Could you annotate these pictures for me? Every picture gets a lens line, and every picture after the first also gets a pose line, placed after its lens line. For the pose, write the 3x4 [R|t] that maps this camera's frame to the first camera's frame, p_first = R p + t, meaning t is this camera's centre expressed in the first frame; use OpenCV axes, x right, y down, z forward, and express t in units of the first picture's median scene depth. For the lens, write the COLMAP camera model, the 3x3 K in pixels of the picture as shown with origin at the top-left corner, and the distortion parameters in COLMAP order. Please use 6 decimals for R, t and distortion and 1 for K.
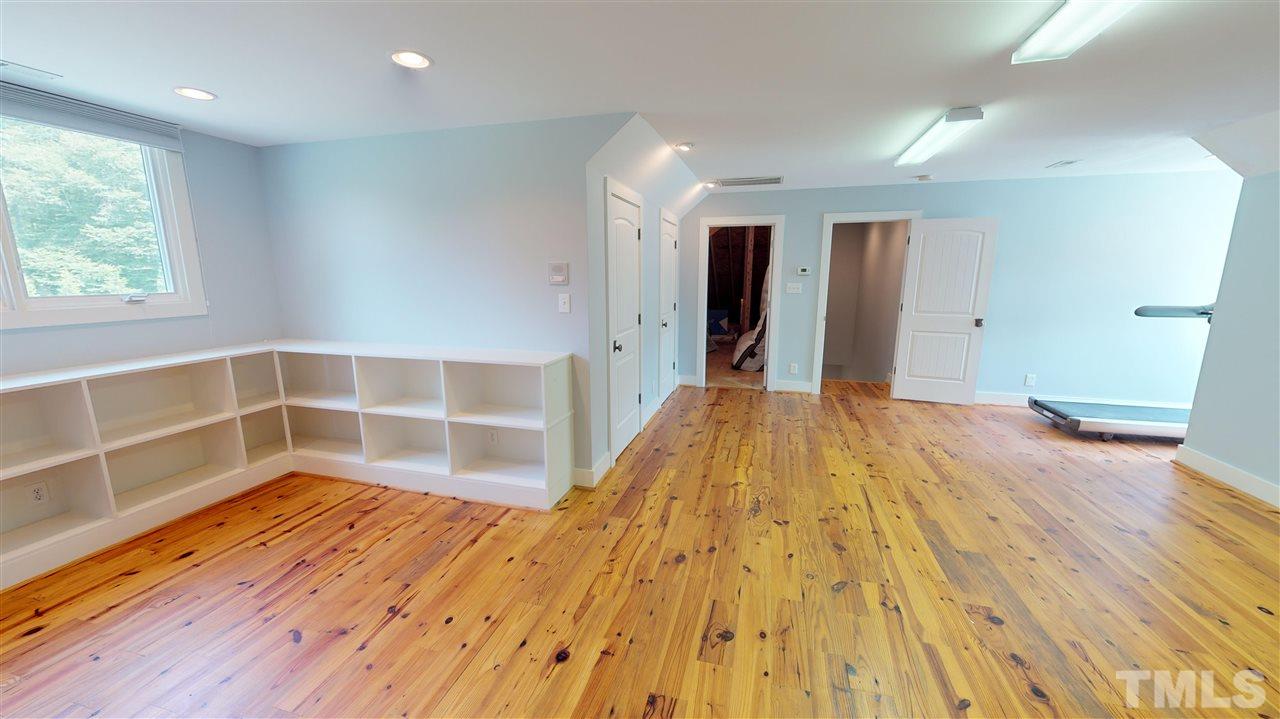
lens RADIAL K [[468.7, 0, 640.0], [0, 468.7, 363.3], [0, 0, 1]] dist [0.003569, 0.000058]
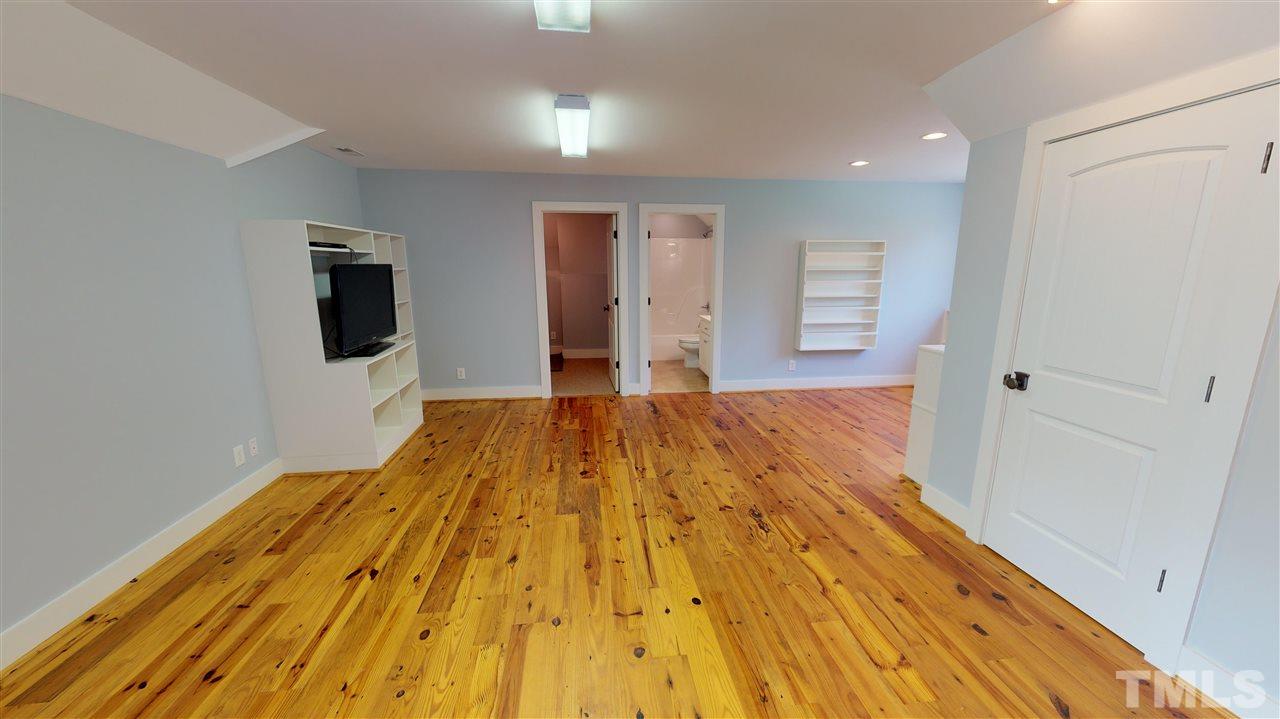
lens RADIAL K [[468.7, 0, 641.8], [0, 468.7, 360.4], [0, 0, 1]] dist [0.003569, 0.000058]
pose [[-0.922175, 0.072959, -0.379830, 0.888026], [-0.075913, 0.928803, 0.362715, -0.342500], [0.379251, 0.363321, -0.850980, 1.785667]]
